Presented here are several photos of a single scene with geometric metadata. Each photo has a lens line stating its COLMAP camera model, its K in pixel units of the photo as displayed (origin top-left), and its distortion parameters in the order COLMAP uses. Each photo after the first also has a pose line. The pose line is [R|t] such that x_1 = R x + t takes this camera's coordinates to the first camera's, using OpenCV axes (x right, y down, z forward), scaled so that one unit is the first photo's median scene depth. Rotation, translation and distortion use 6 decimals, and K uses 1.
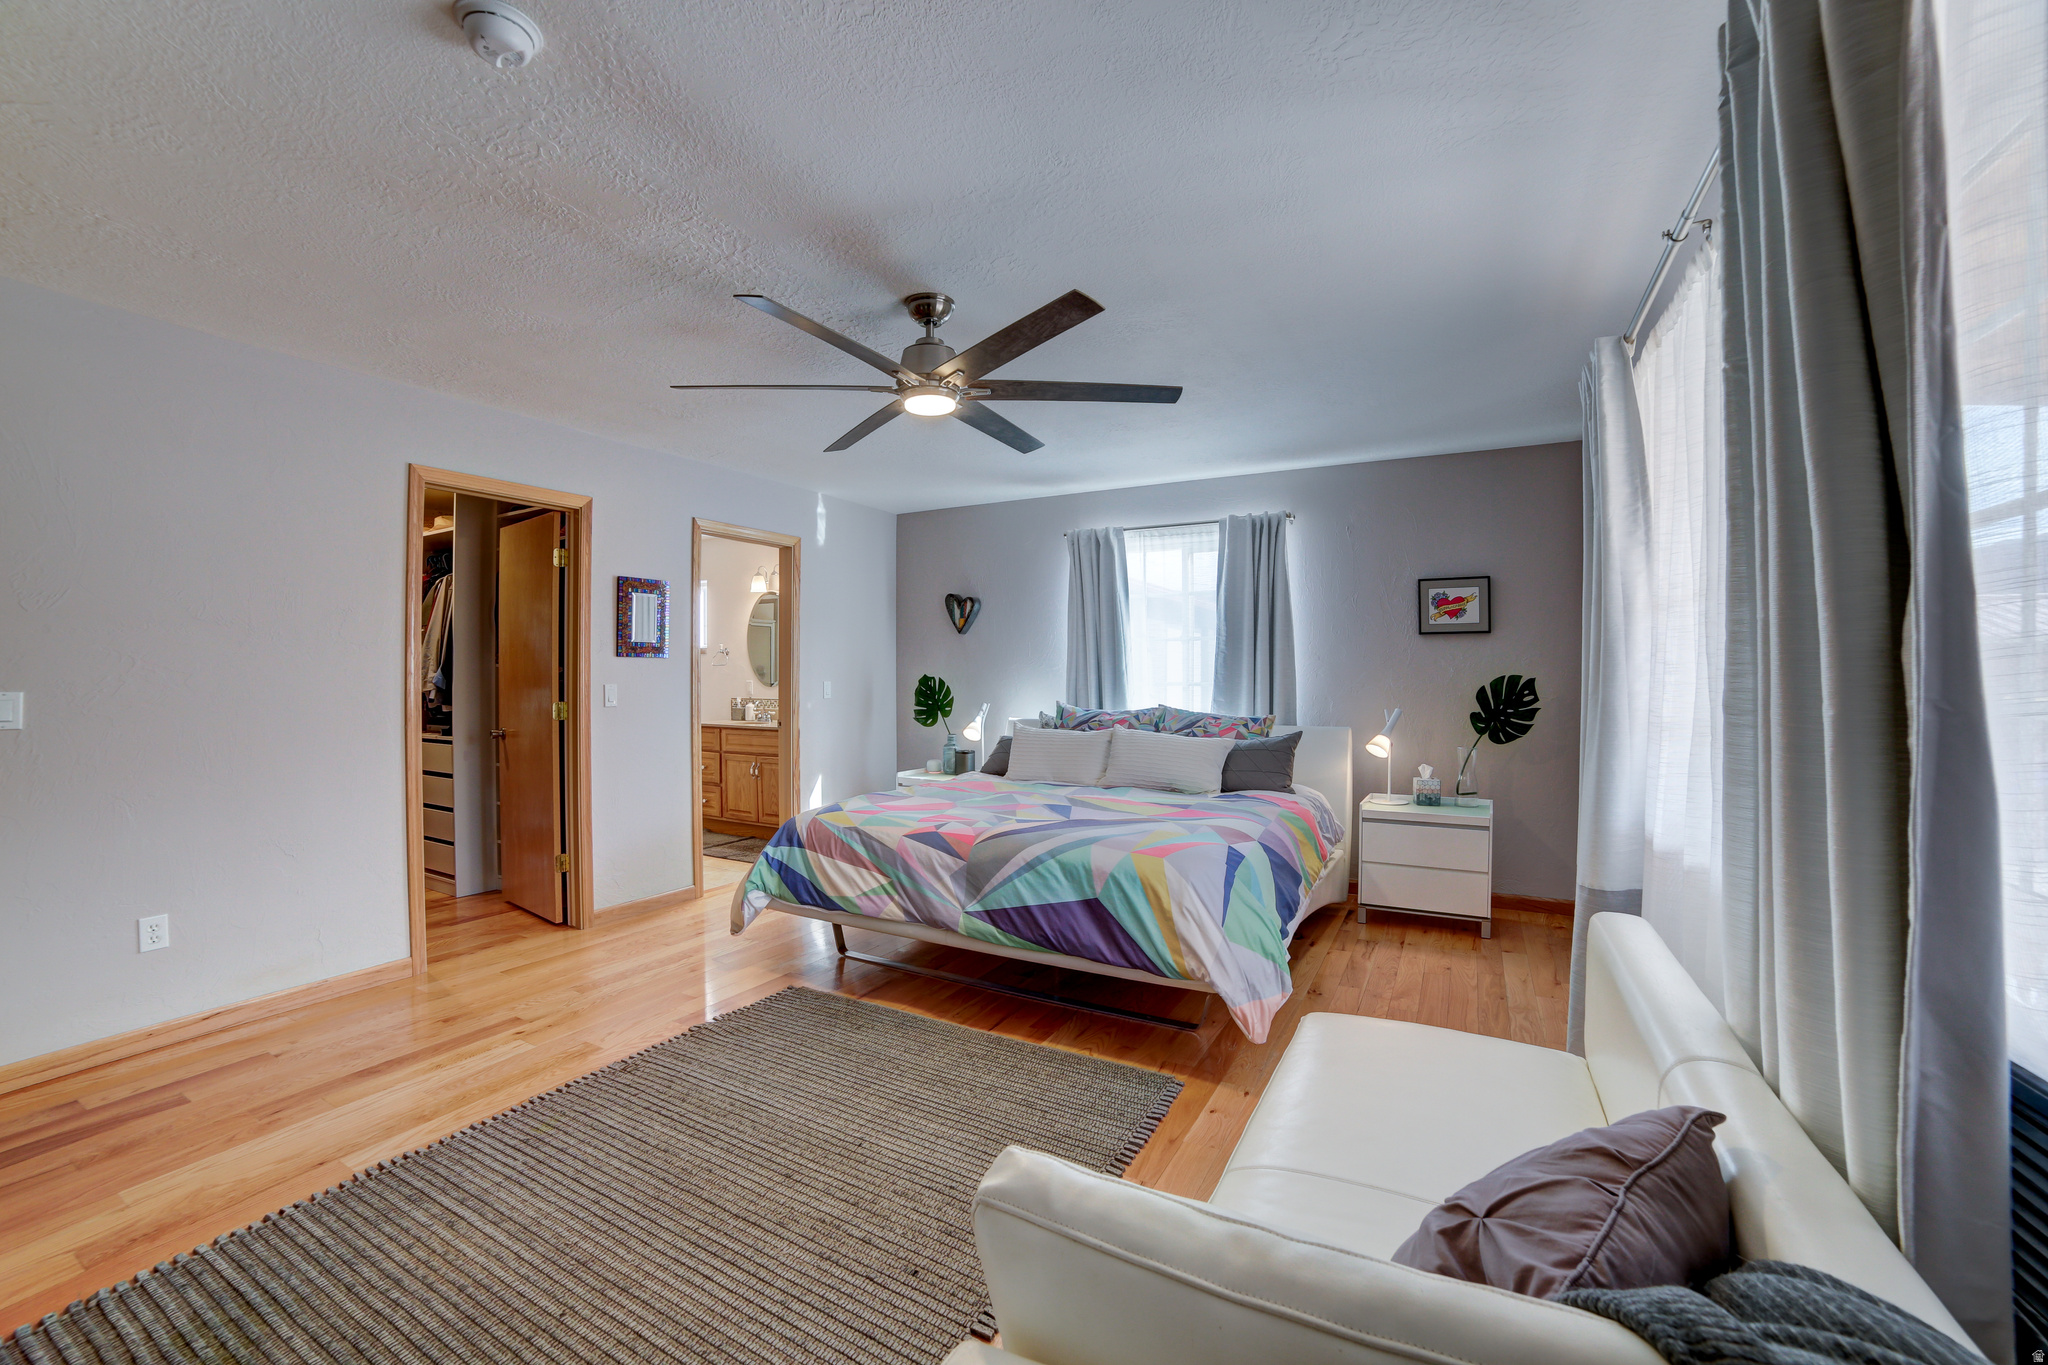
lens RADIAL K [[833.1, 0, 1010.9], [0, 833.1, 679.8], [0, 0, 1]] dist [-0.103136, 0.034694]
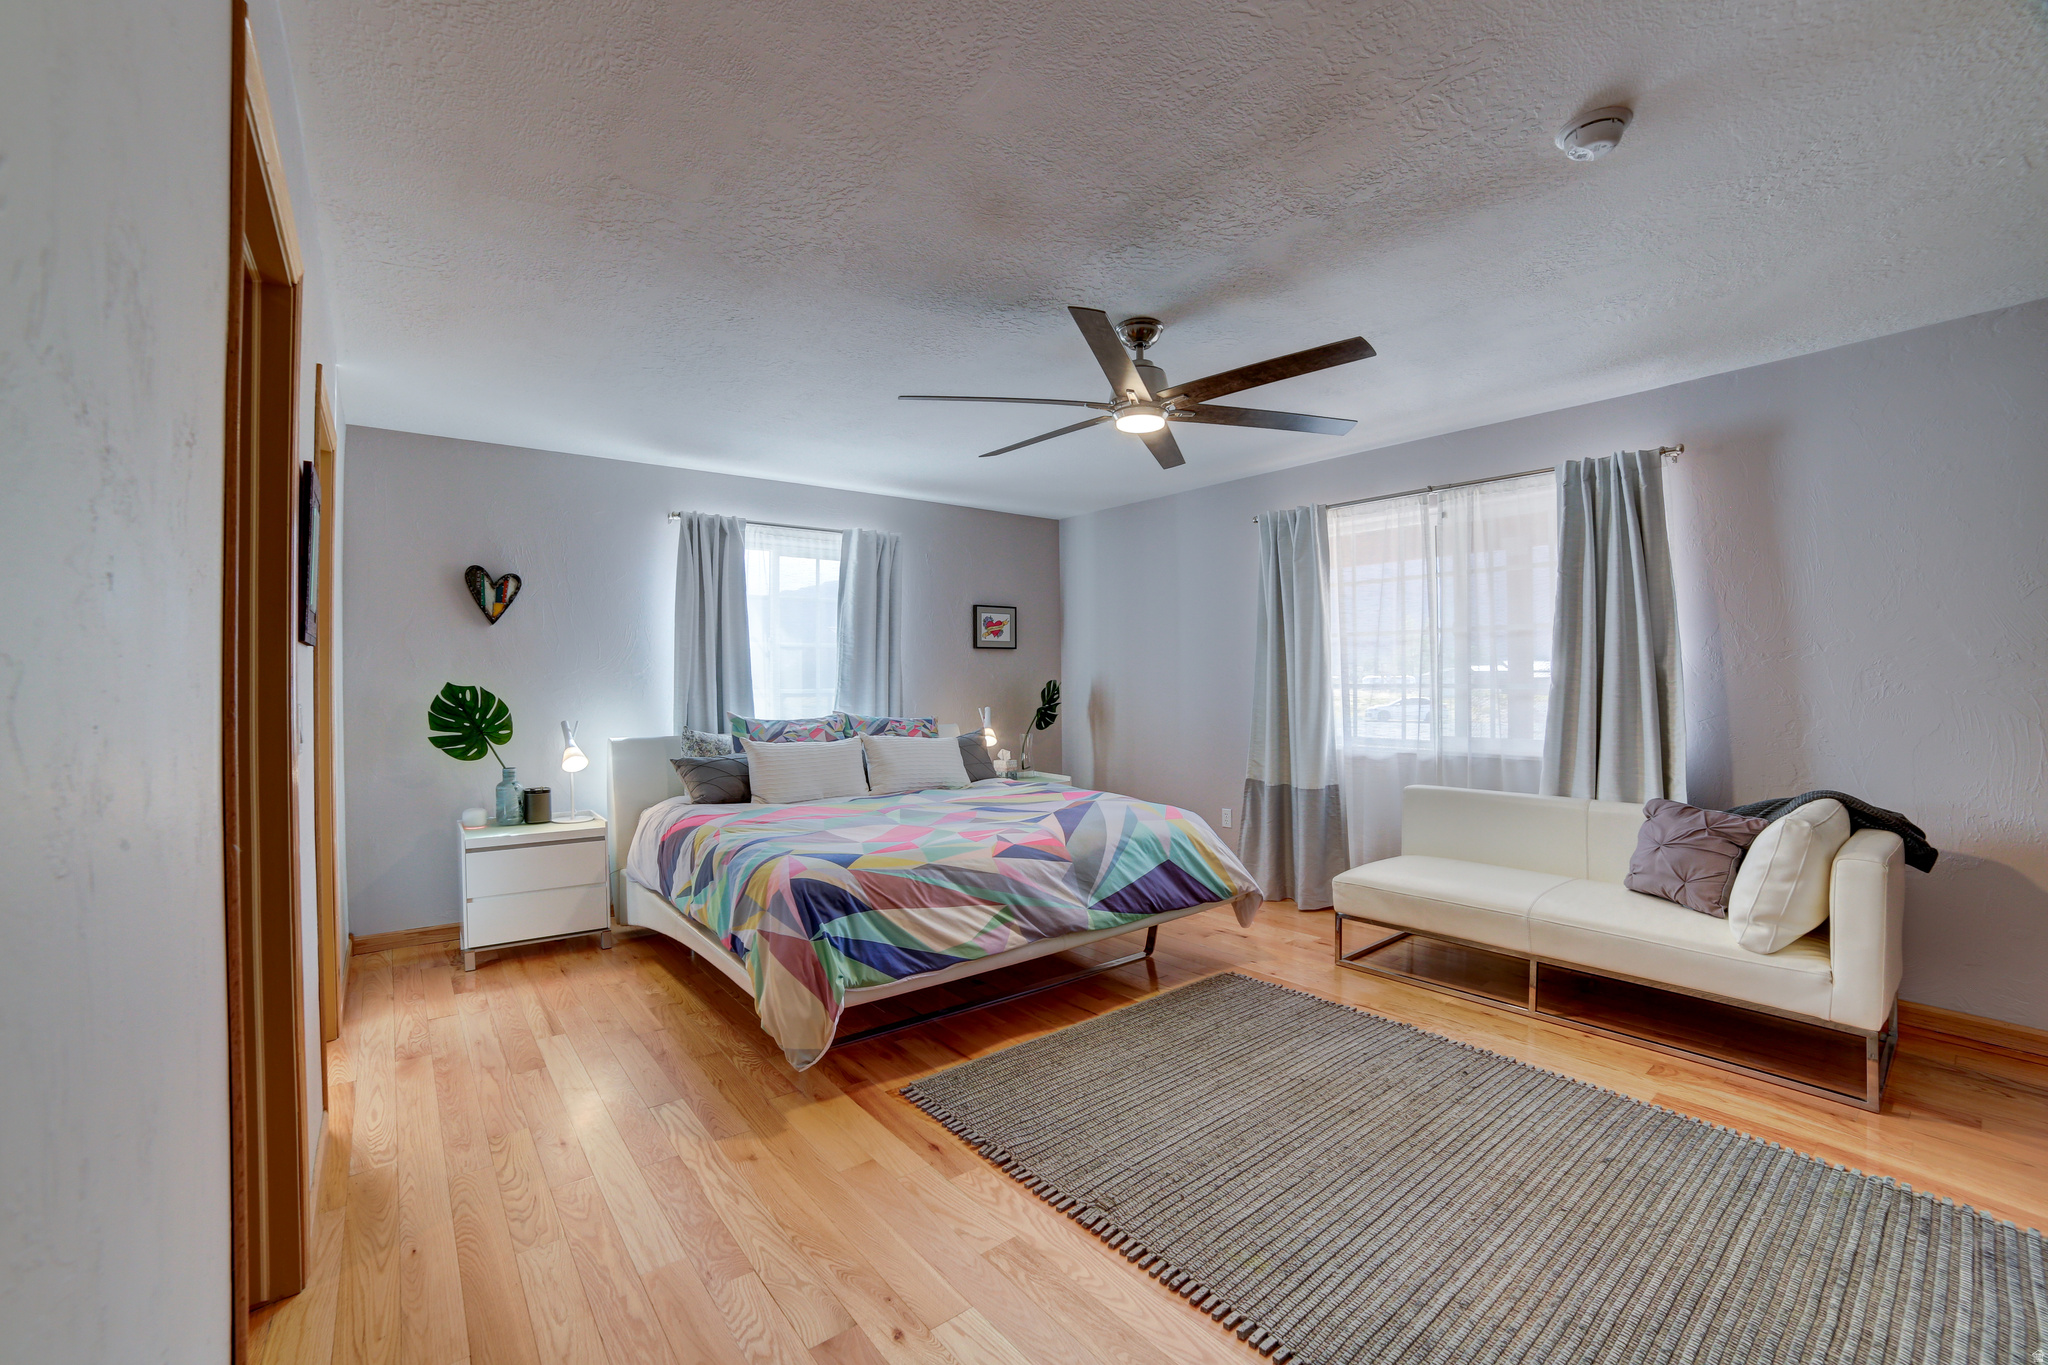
lens RADIAL K [[833.1, 0, 1010.9], [0, 833.1, 679.8], [0, 0, 1]] dist [-0.103136, 0.034694]
pose [[0.389675, -0.002281, 0.920949, -0.918983], [0.012964, 0.999911, -0.003009, -0.002599], [-0.920861, 0.013112, 0.389670, 0.601252]]
